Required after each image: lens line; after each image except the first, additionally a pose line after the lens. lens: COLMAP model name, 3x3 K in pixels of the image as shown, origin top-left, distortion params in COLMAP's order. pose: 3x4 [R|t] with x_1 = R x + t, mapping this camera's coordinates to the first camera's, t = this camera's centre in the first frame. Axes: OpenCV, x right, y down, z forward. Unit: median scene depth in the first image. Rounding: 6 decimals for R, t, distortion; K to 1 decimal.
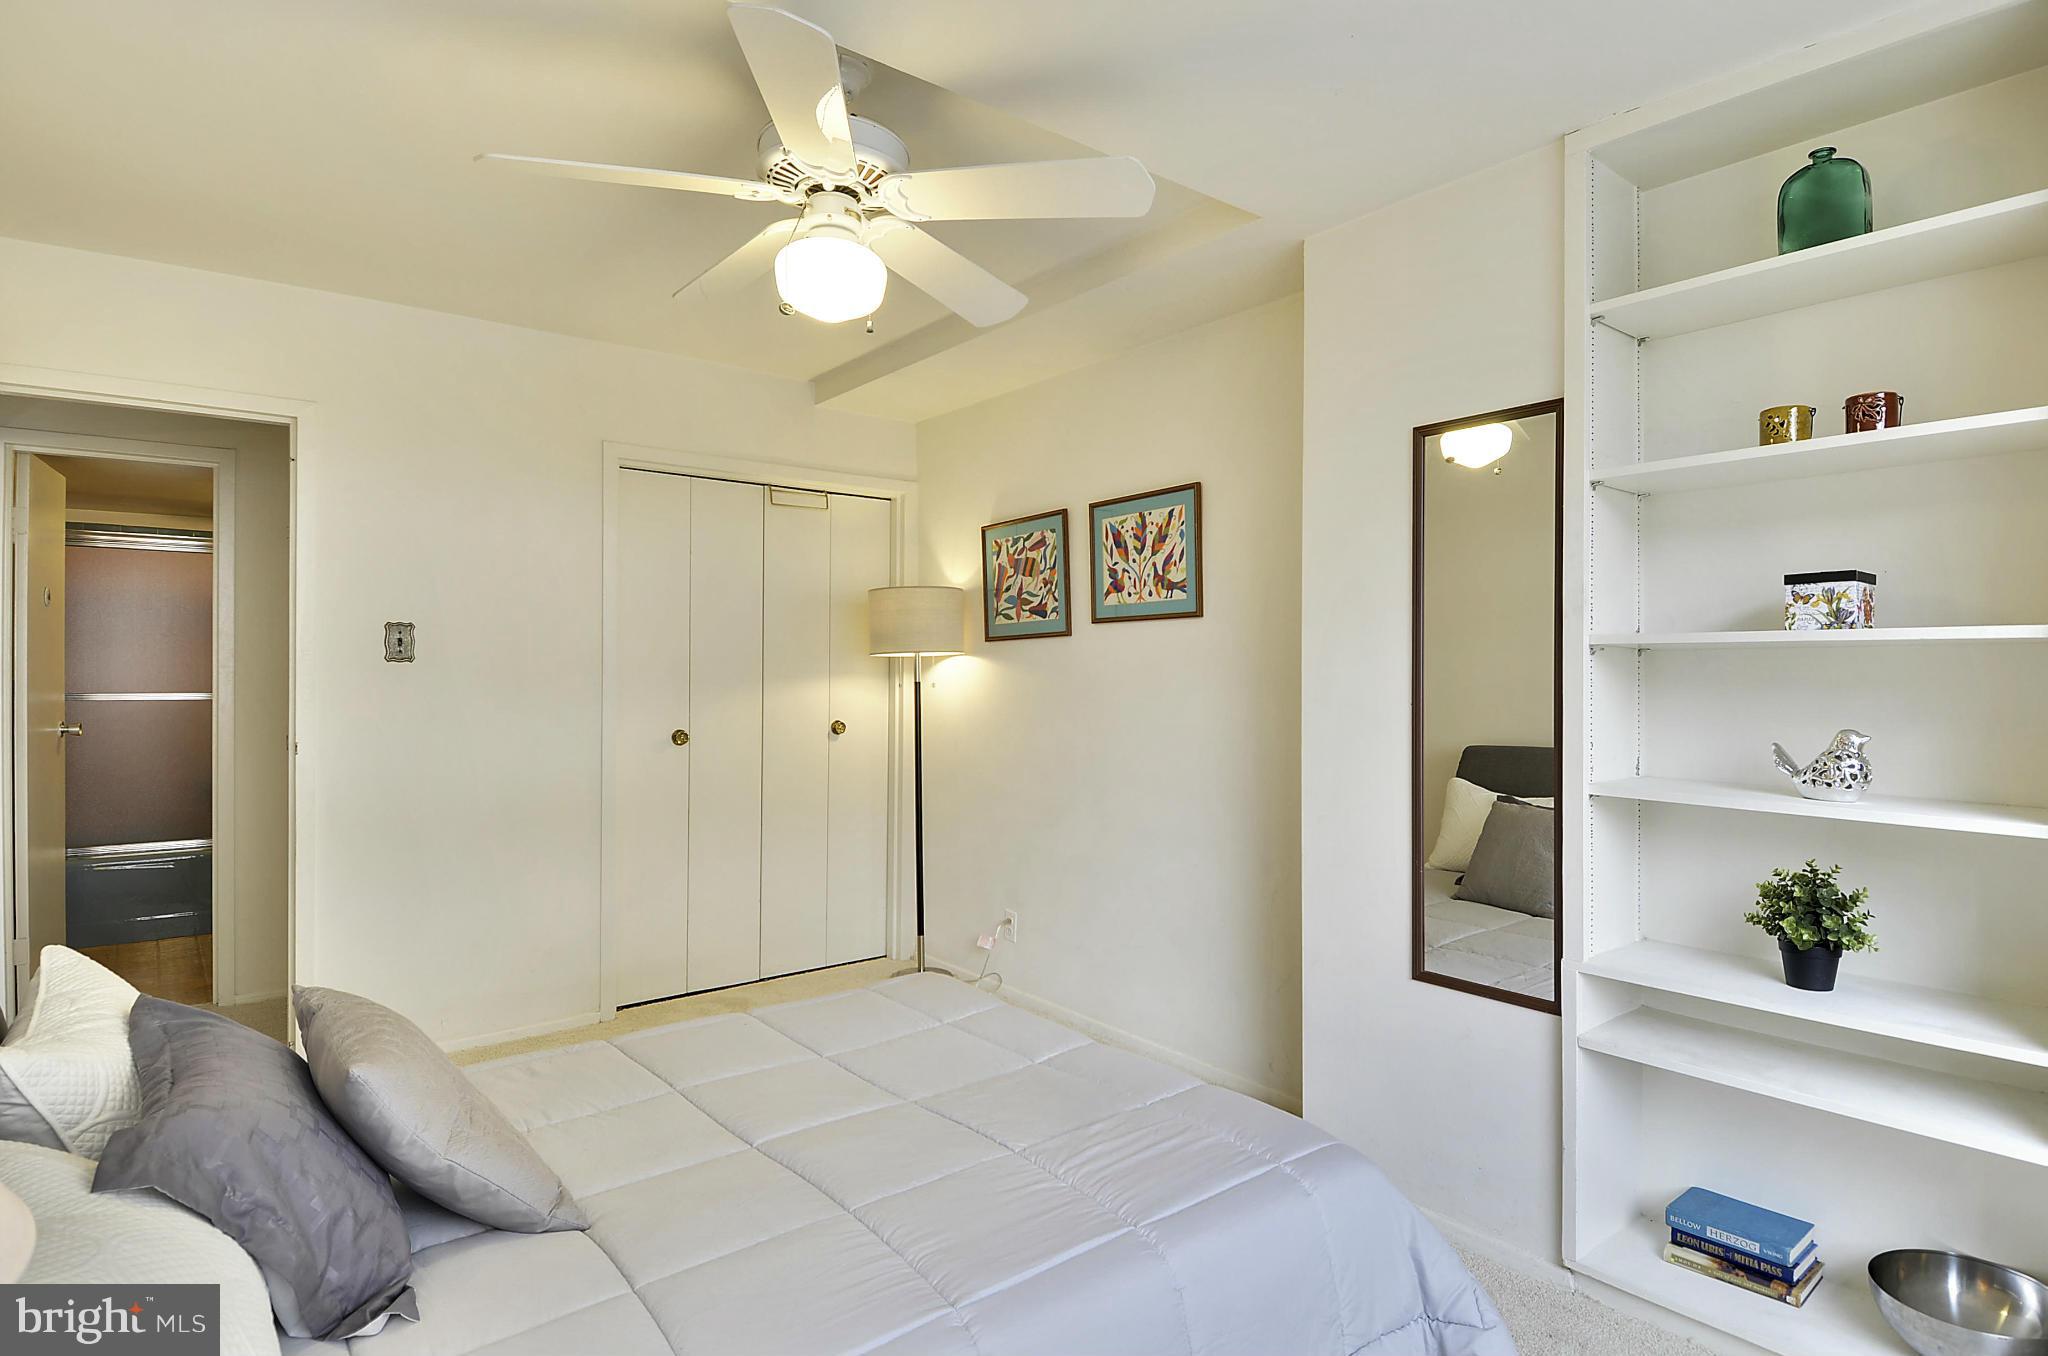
lens RADIAL K [[1066.6, 0, 1015.4], [0, 1066.6, 696.9], [0, 0, 1]] dist [0.003576, -0.000345]
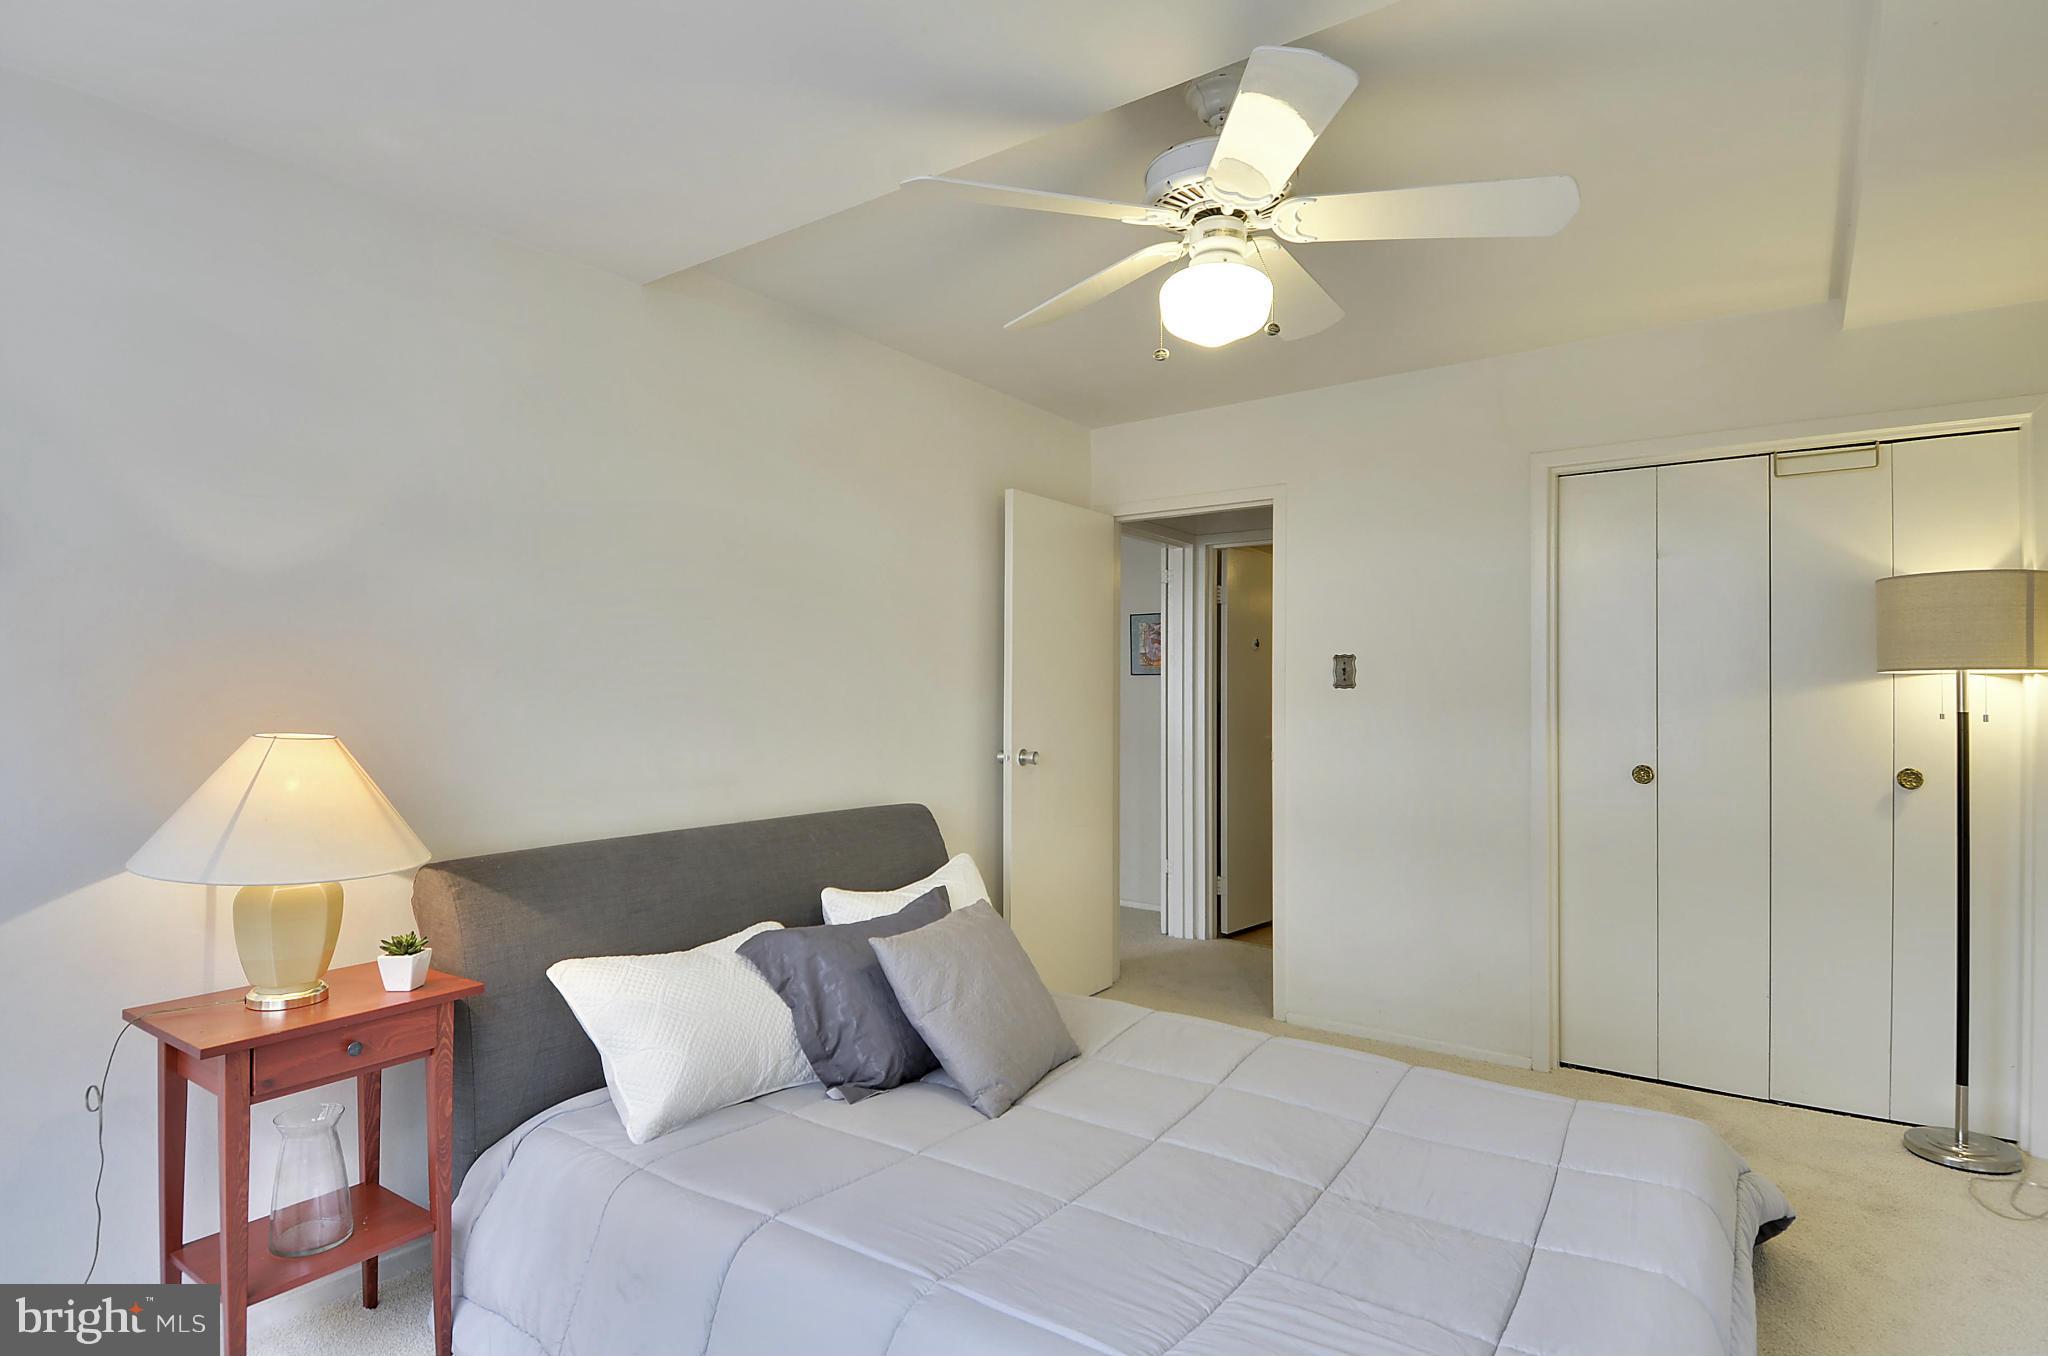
lens RADIAL K [[1066.6, 0, 1015.4], [0, 1066.6, 696.9], [0, 0, 1]] dist [0.003576, -0.000345]
pose [[0.268448, -0.001061, -0.963294, 0.448740], [-0.024226, 0.999676, -0.007852, -0.005803], [0.962990, 0.025444, 0.268335, 0.343083]]
